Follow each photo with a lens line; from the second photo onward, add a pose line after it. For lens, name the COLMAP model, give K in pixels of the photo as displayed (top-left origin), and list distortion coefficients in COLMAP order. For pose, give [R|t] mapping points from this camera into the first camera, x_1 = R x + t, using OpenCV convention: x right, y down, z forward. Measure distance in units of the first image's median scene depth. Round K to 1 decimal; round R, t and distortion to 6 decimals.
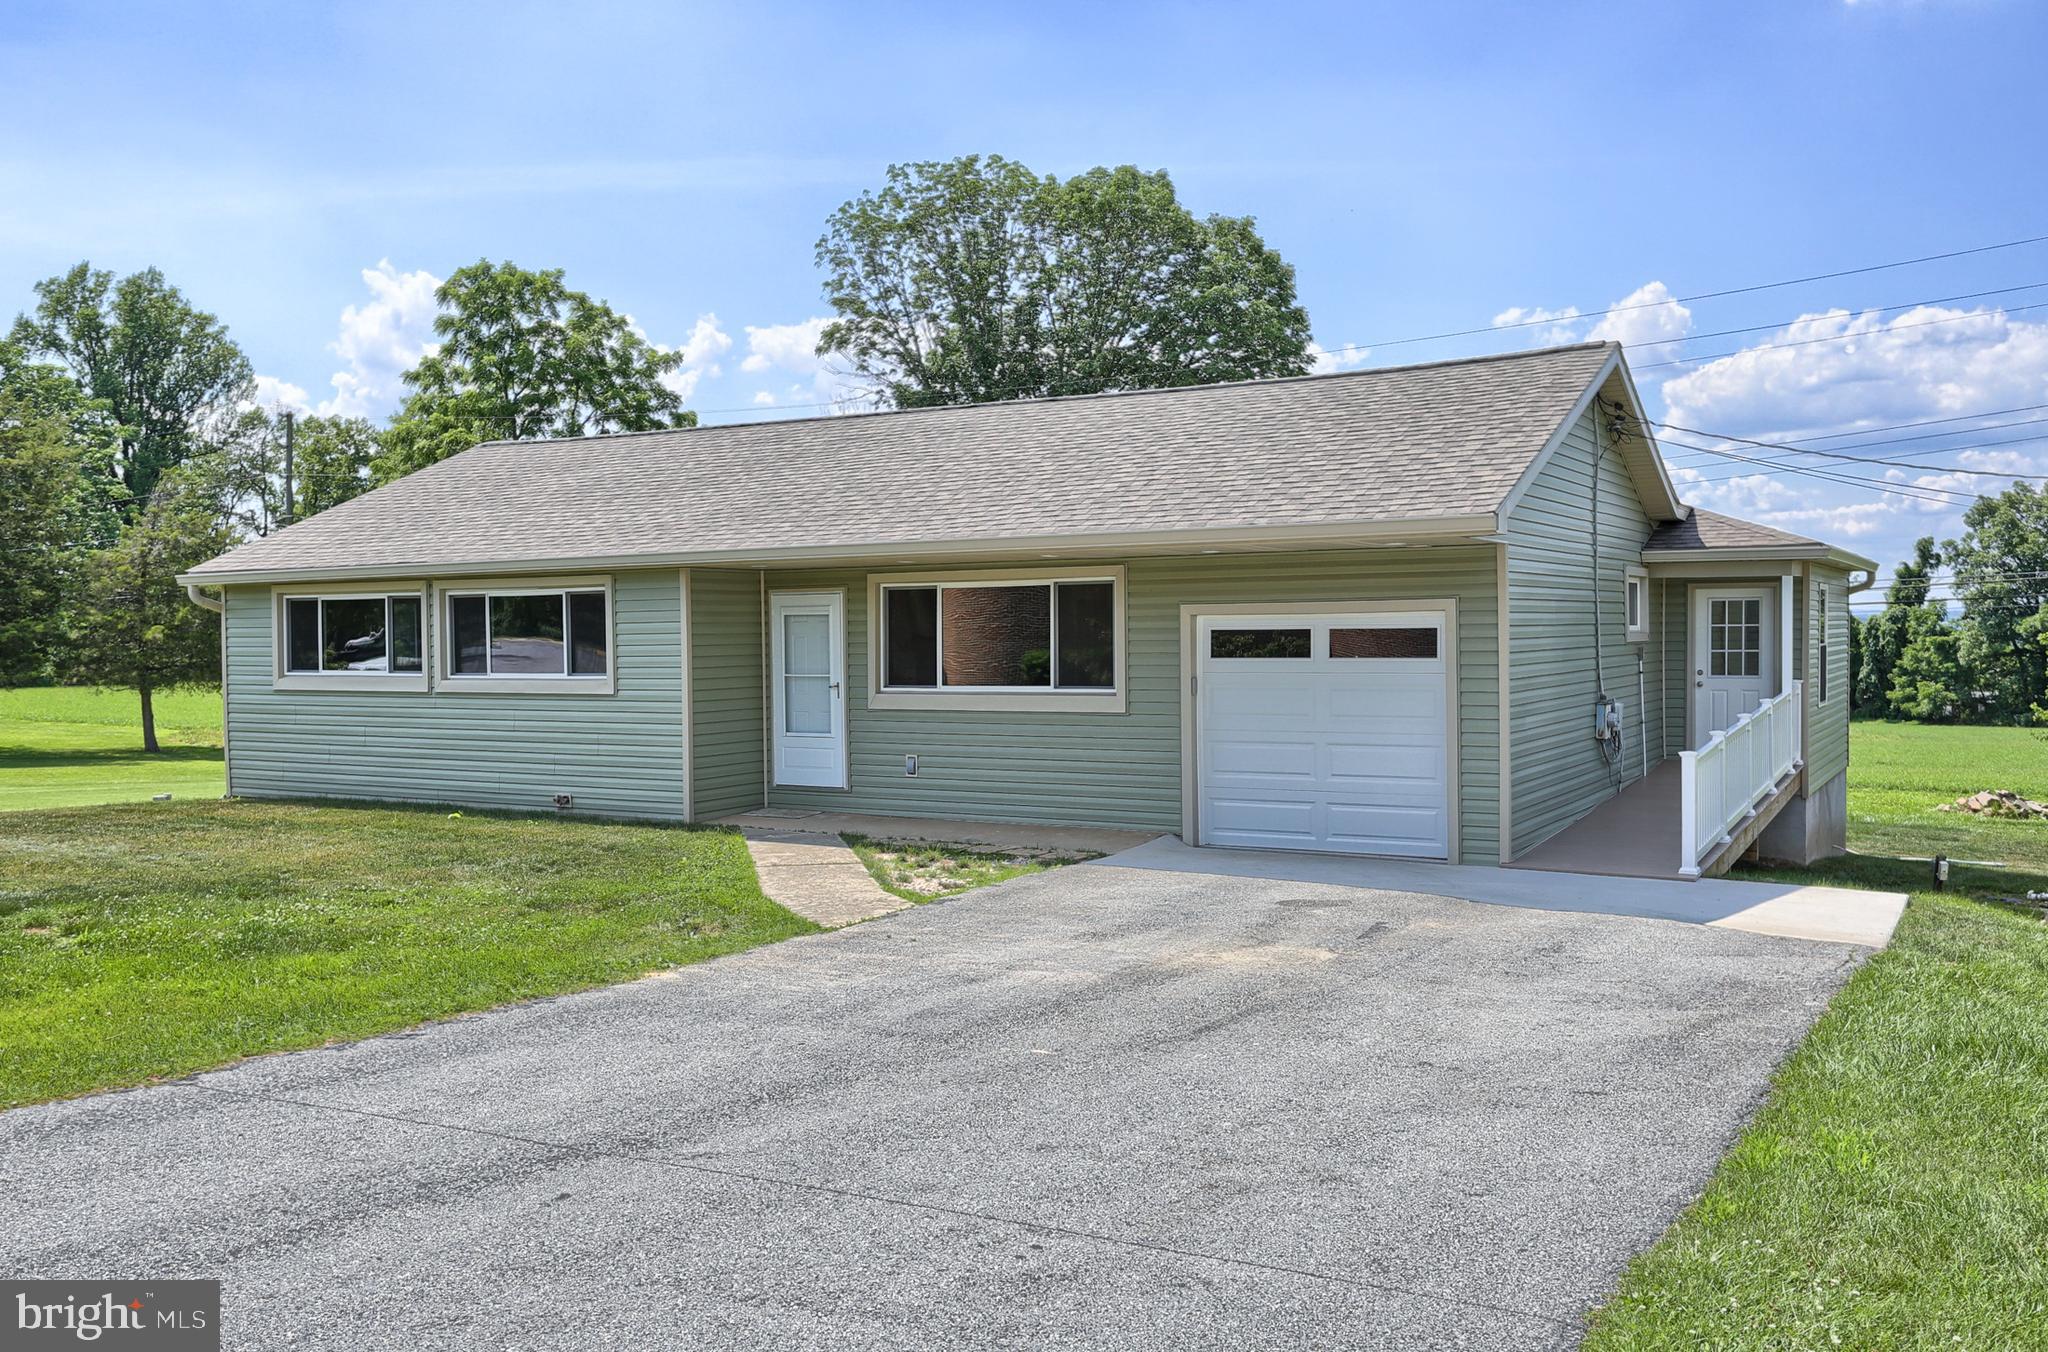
lens RADIAL K [[1711.0, 0, 1034.2], [0, 1711.0, 678.4], [0, 0, 1]] dist [0.007557, 0.007502]
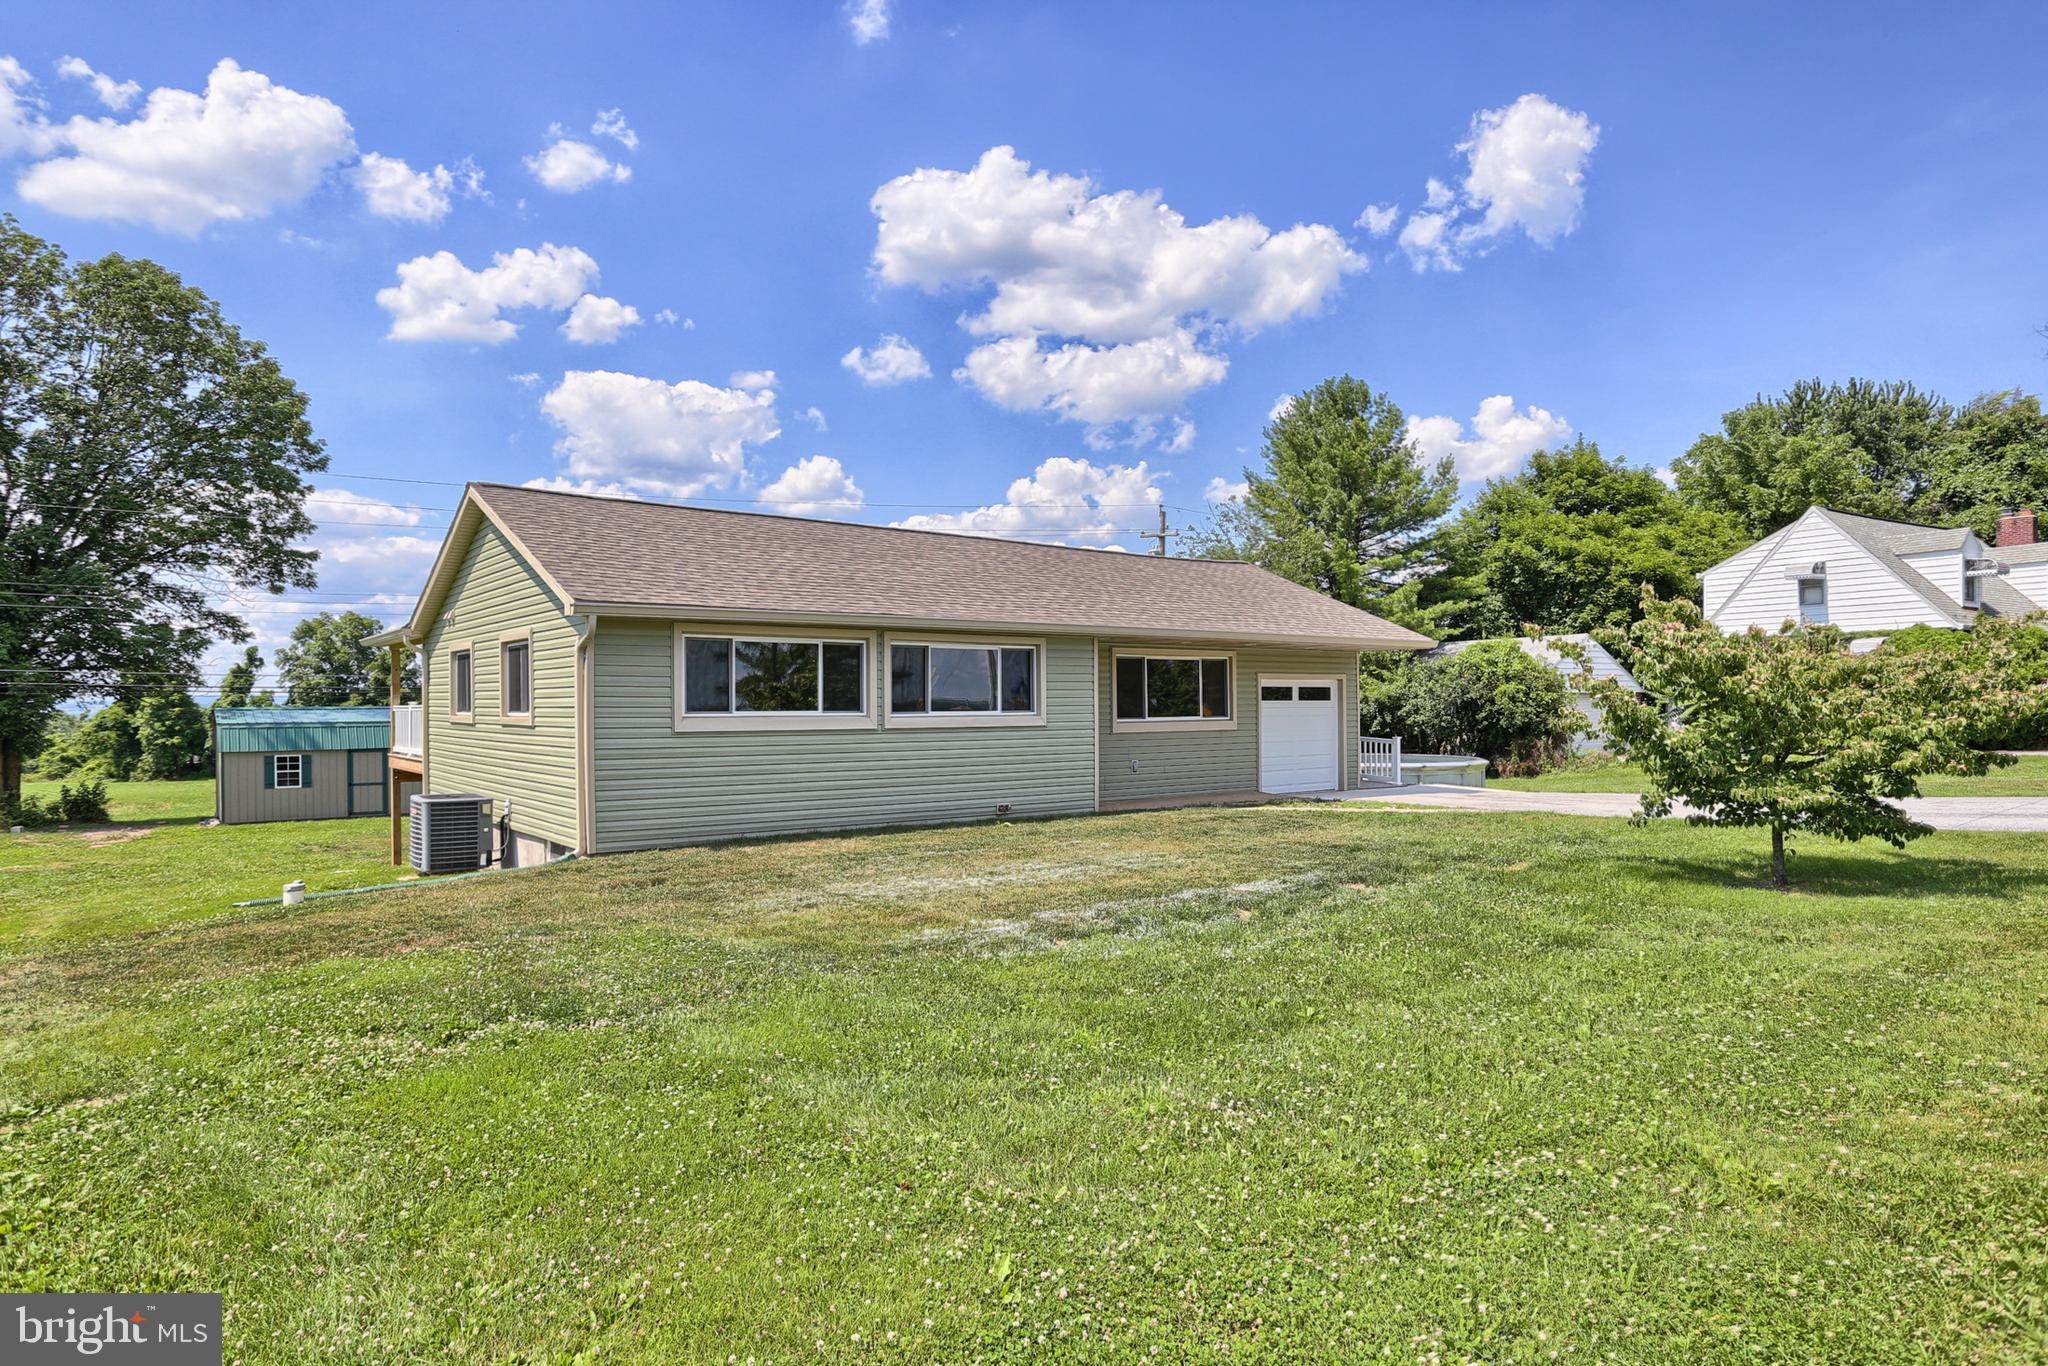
lens RADIAL K [[1190.9, 0, 1007.2], [0, 1190.9, 695.6], [0, 0, 1]] dist [-0.006545, 0.000187]
pose [[0.375567, 0.015265, 0.926670, -1.112148], [0.027680, 0.999234, -0.027679, 0.010726], [-0.926382, 0.036046, 0.374857, 0.658037]]
